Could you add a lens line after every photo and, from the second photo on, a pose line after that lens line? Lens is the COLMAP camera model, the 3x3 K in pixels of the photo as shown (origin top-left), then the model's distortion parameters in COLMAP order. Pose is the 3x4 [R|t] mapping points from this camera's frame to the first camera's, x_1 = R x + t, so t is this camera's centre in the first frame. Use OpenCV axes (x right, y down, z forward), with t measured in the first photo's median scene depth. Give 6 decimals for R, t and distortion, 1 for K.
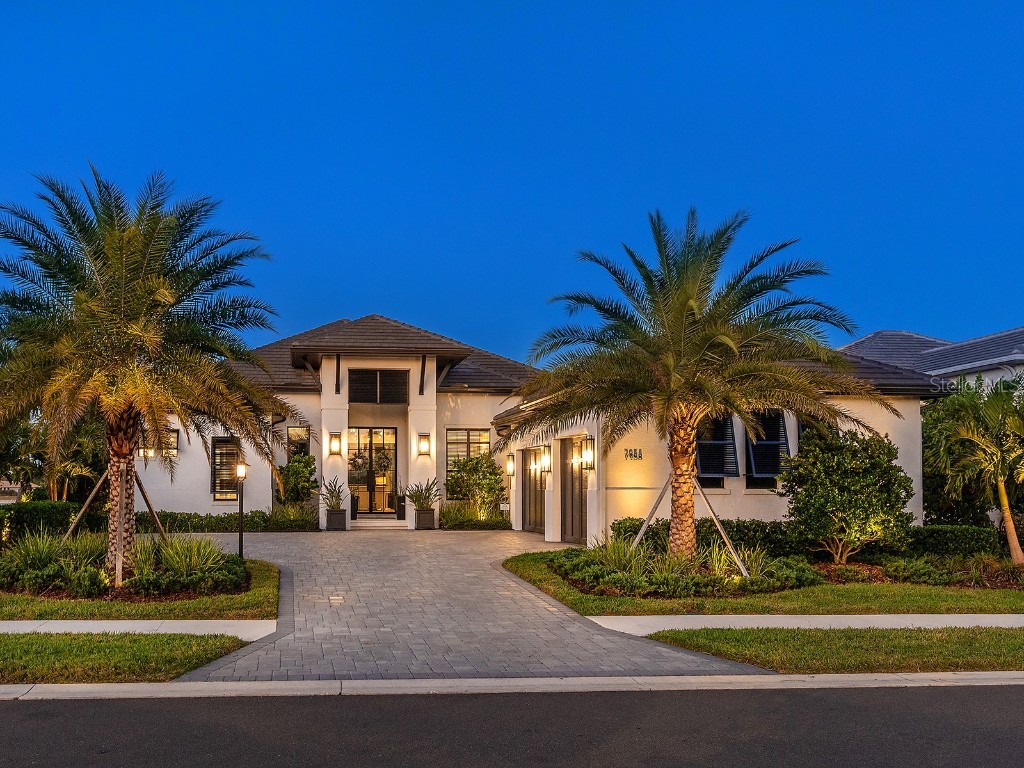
lens RADIAL K [[718.3, 0, 511.2], [0, 718.3, 383.9], [0, 0, 1]] dist [0.004860, 0.001148]
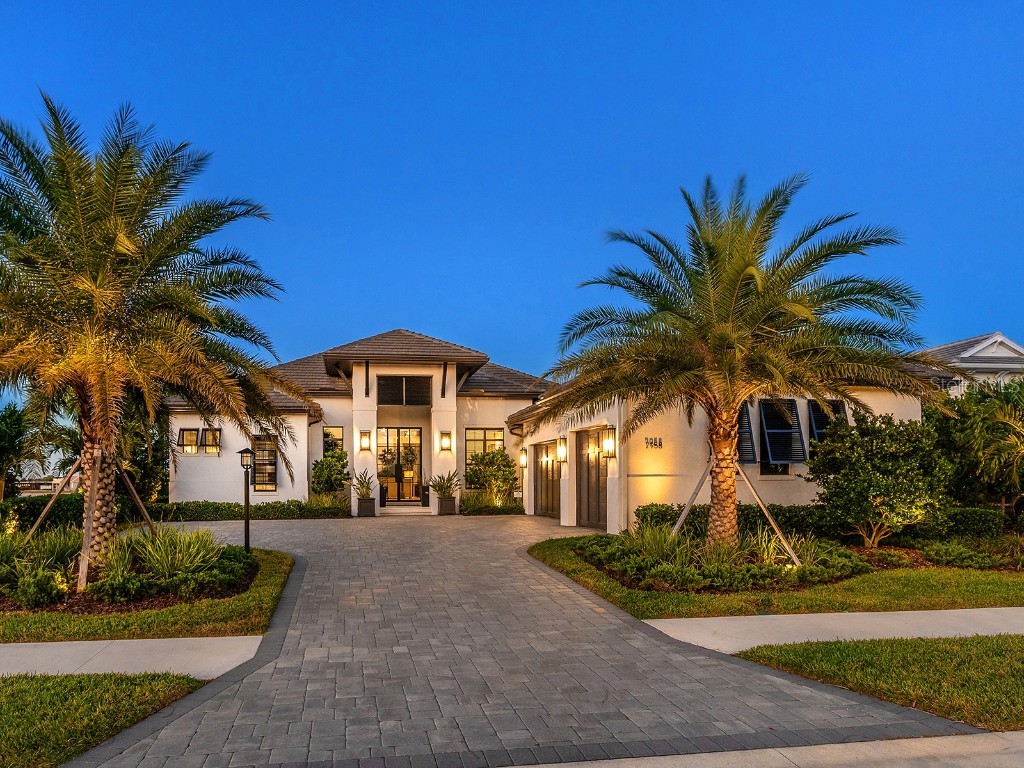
lens RADIAL K [[514.5, 0, 572.9], [0, 514.5, 438.5], [0, 0, 1]] dist [-0.001483, -0.001474]
pose [[0.992239, 0.003666, 0.124289, -0.046245], [-0.011323, 0.998076, 0.060953, 0.059001], [-0.123827, -0.061887, 0.990372, 0.346160]]
